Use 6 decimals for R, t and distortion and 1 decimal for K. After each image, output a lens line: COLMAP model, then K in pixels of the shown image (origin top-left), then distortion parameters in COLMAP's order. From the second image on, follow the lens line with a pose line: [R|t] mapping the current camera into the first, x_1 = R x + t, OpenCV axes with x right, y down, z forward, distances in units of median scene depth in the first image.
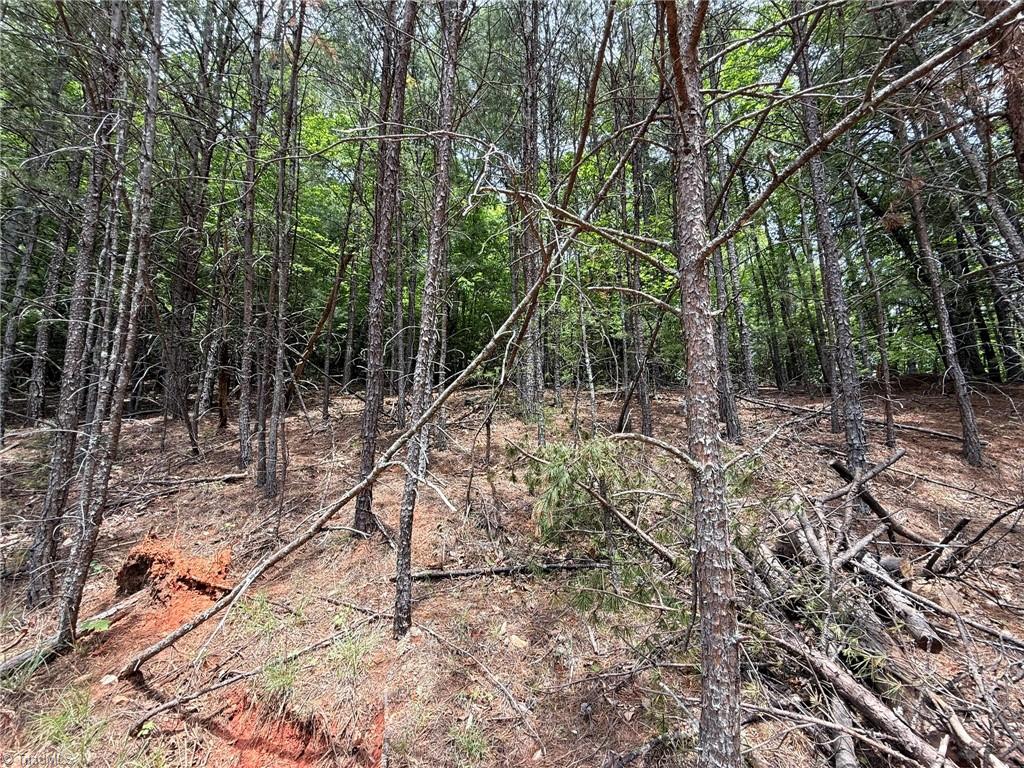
lens RADIAL K [[406.5, 0, 513.2], [0, 406.5, 379.5], [0, 0, 1]] dist [-0.000471, 0.000088]
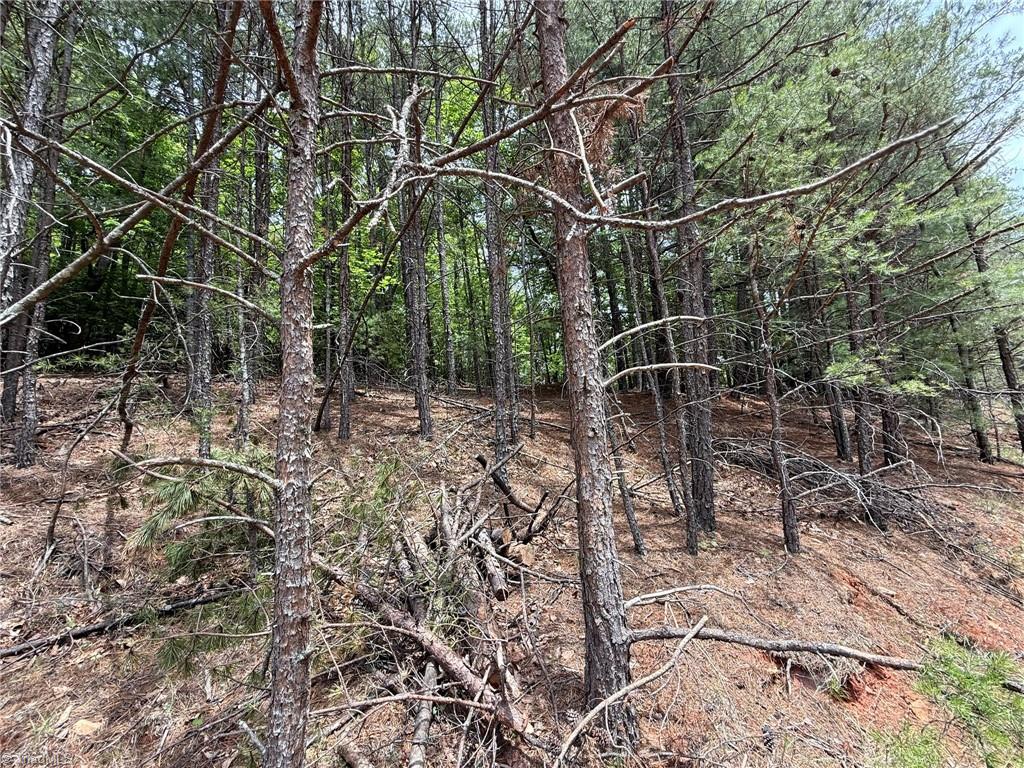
lens RADIAL K [[406.5, 0, 513.2], [0, 406.5, 379.5], [0, 0, 1]] dist [-0.000471, 0.000088]
pose [[0.798747, 0.050121, 0.599575, 0.167569], [-0.057775, 0.998309, -0.006485, -0.032172], [-0.598886, -0.029461, 0.800292, -0.046985]]
